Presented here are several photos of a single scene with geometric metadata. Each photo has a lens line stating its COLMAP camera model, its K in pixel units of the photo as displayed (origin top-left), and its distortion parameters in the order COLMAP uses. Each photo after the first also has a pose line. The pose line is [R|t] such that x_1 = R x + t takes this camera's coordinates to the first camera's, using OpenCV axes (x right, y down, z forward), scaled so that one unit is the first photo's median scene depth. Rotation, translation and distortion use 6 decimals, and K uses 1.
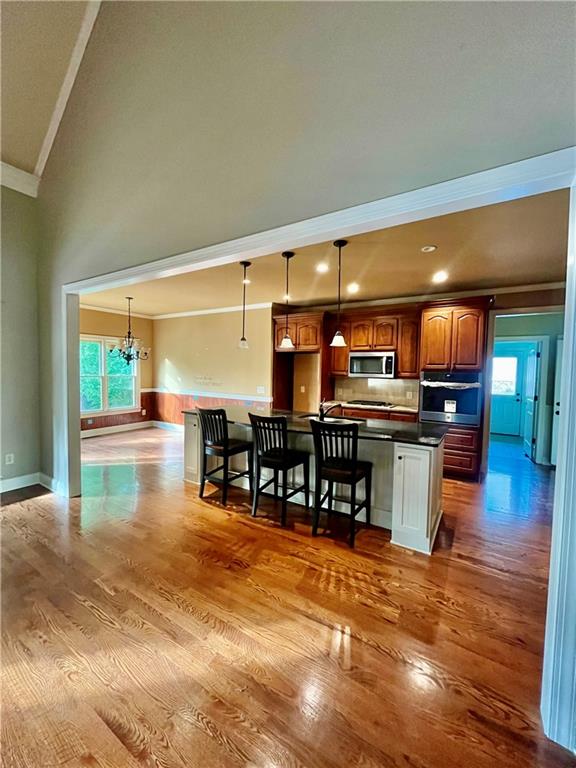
lens RADIAL K [[310.2, 0, 288.3], [0, 310.2, 383.8], [0, 0, 1]] dist [0.002241, 0.000224]
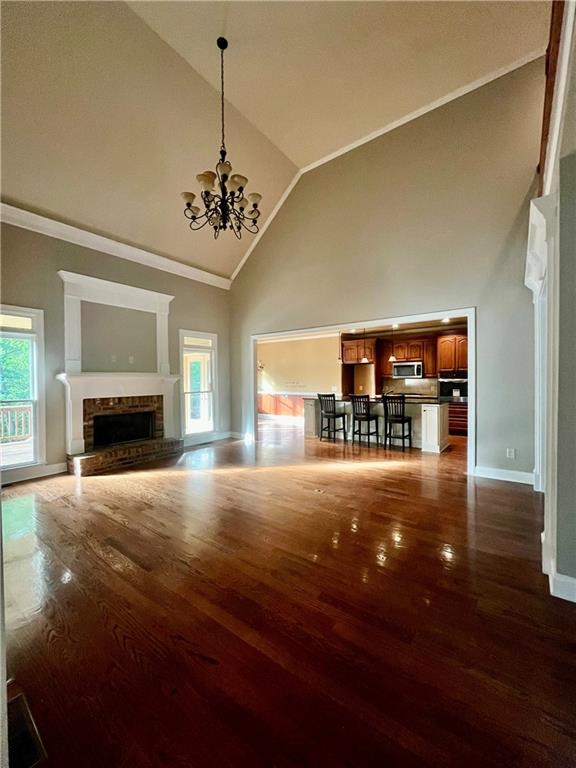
lens RADIAL K [[310.2, 0, 286.2], [0, 310.2, 384.4], [0, 0, 1]] dist [0.002241, 0.000224]
pose [[0.995226, -0.025608, -0.094174, -0.241356], [0.022757, 0.999253, -0.031223, 0.055817], [0.094903, 0.028931, 0.995066, -0.765562]]
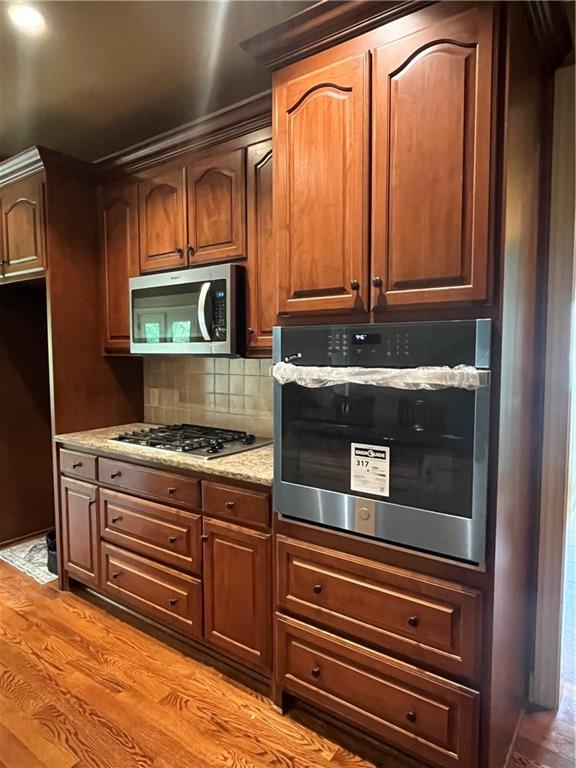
lens RADIAL K [[485.1, 0, 286.1], [0, 485.1, 382.7], [0, 0, 1]] dist [0.007845, 0.002707]
pose [[0.996666, -0.017677, -0.079650, 0.465603], [0.019680, 0.999508, 0.024428, -0.002608], [0.079179, -0.025914, 0.996524, 0.604002]]
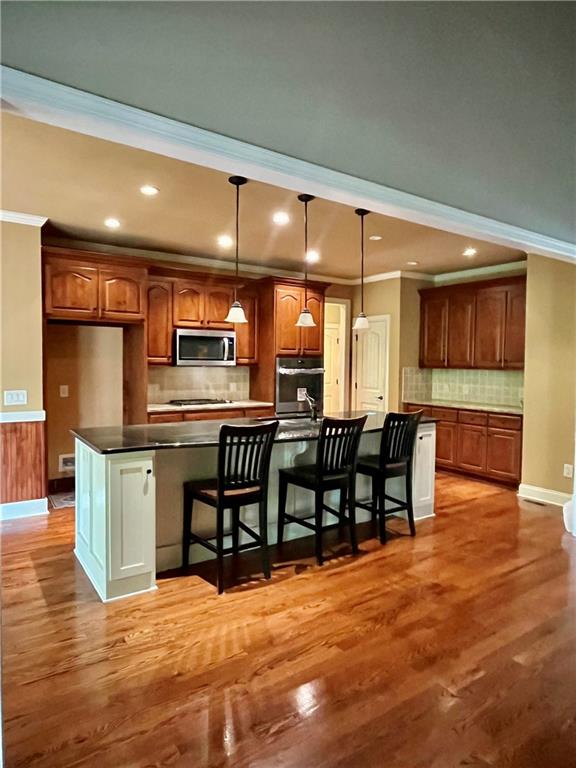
lens RADIAL K [[485.1, 0, 290.2], [0, 485.1, 381.2], [0, 0, 1]] dist [0.007845, 0.002707]
pose [[0.393083, -0.051884, 0.918038, -0.790620], [0.038235, 0.998466, 0.040058, -0.025422], [-0.918708, 0.019356, 0.394464, 0.434092]]
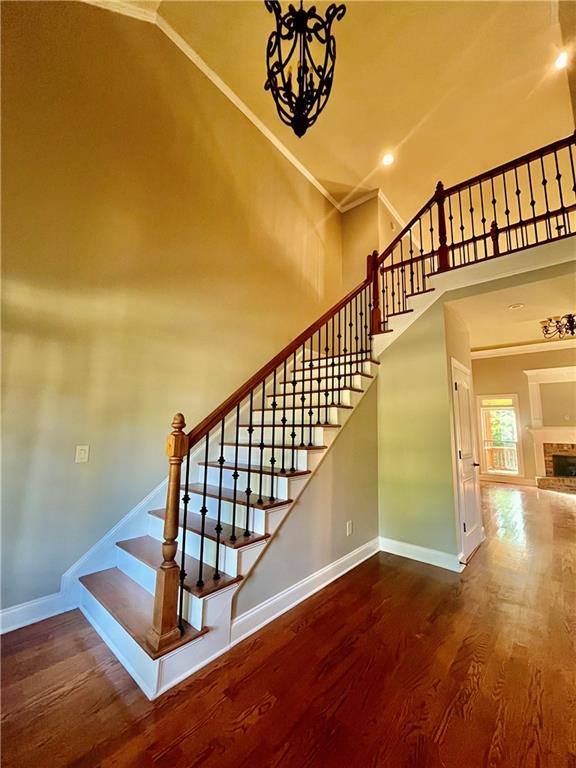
lens RADIAL K [[310.2, 0, 286.4], [0, 310.2, 385.0], [0, 0, 1]] dist [0.002241, 0.000224]
pose [[-0.157038, -0.163424, -0.973977, 0.983372], [-0.059229, 0.985997, -0.155891, 0.093548], [0.985815, 0.033207, -0.164518, -0.926891]]
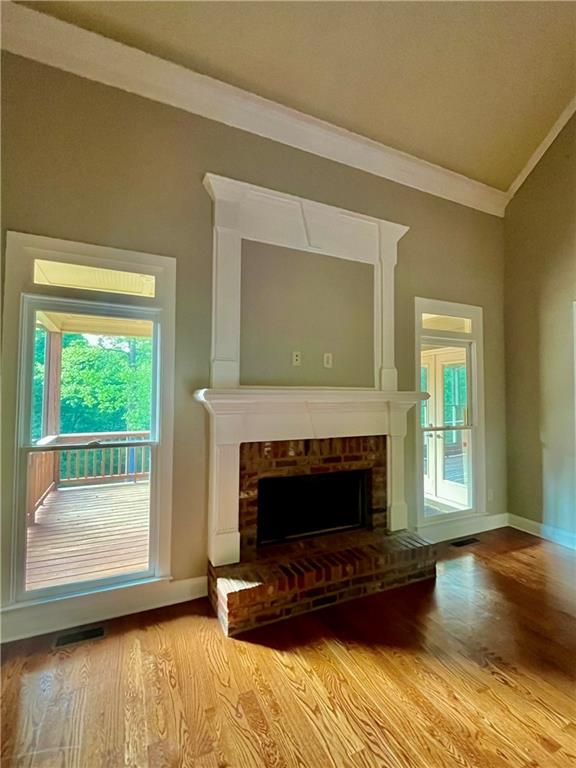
lens RADIAL K [[356.7, 0, 286.2], [0, 356.7, 386.6], [0, 0, 1]] dist [0.000200, 0.000176]
pose [[0.835710, -0.028094, -0.548451, -0.668151], [-0.014213, 0.997250, -0.072741, 0.005944], [0.548987, 0.068586, 0.833012, -0.199754]]
